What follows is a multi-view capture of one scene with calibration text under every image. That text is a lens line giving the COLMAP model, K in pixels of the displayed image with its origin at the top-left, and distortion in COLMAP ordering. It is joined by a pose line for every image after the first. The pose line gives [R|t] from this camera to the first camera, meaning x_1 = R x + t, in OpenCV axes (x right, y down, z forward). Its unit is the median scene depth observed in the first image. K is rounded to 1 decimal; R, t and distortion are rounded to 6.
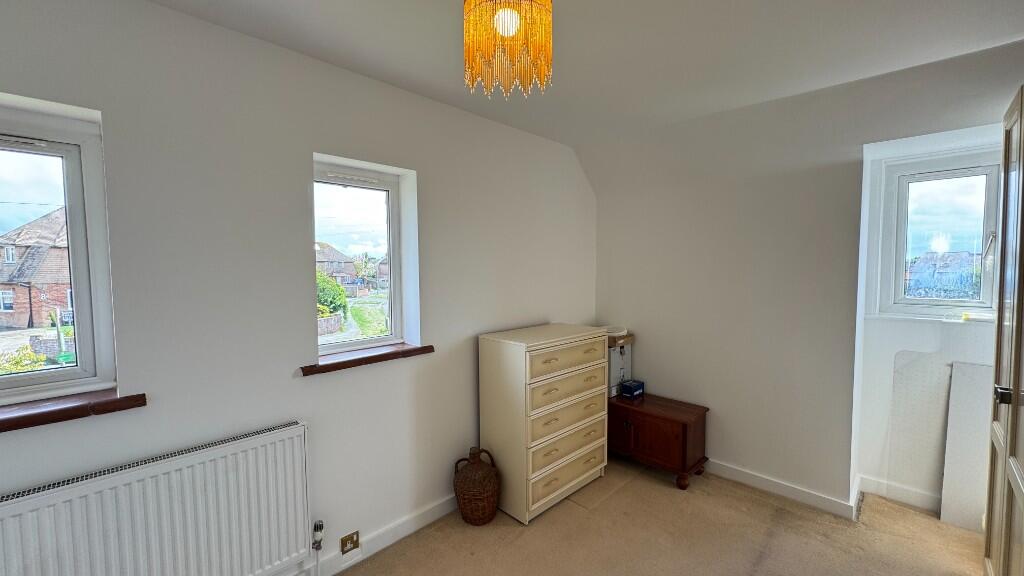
lens RADIAL K [[404.7, 0, 512.2], [0, 404.7, 288.4], [0, 0, 1]] dist [-0.001953, -0.000191]
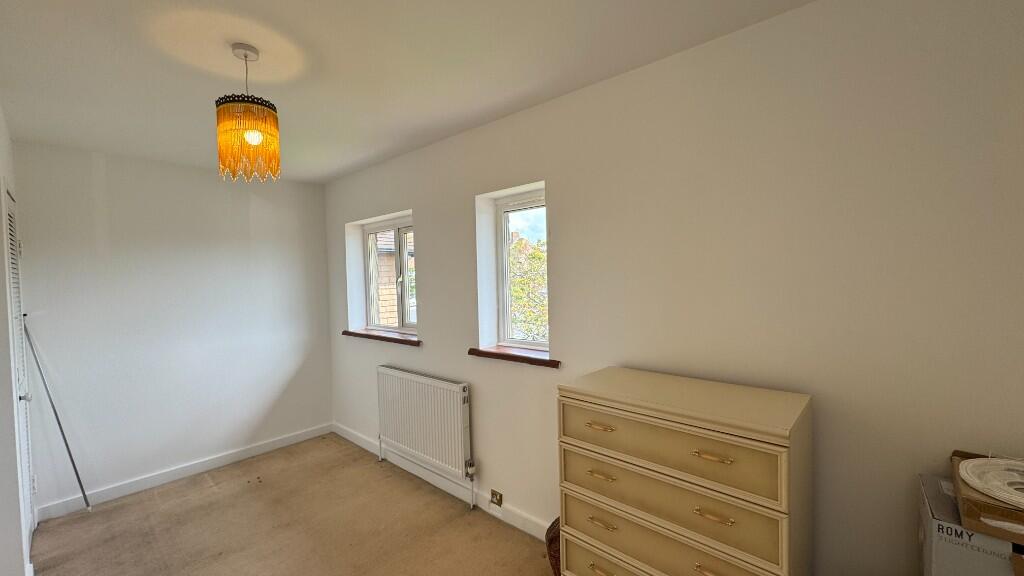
lens RADIAL K [[404.7, 0, 512.6], [0, 404.7, 290.0], [0, 0, 1]] dist [-0.001953, -0.000191]
pose [[0.052417, 0.034304, -0.998036, 0.914218], [-0.031125, 0.998980, 0.032702, -0.063781], [0.998140, 0.029349, 0.053432, 1.061572]]
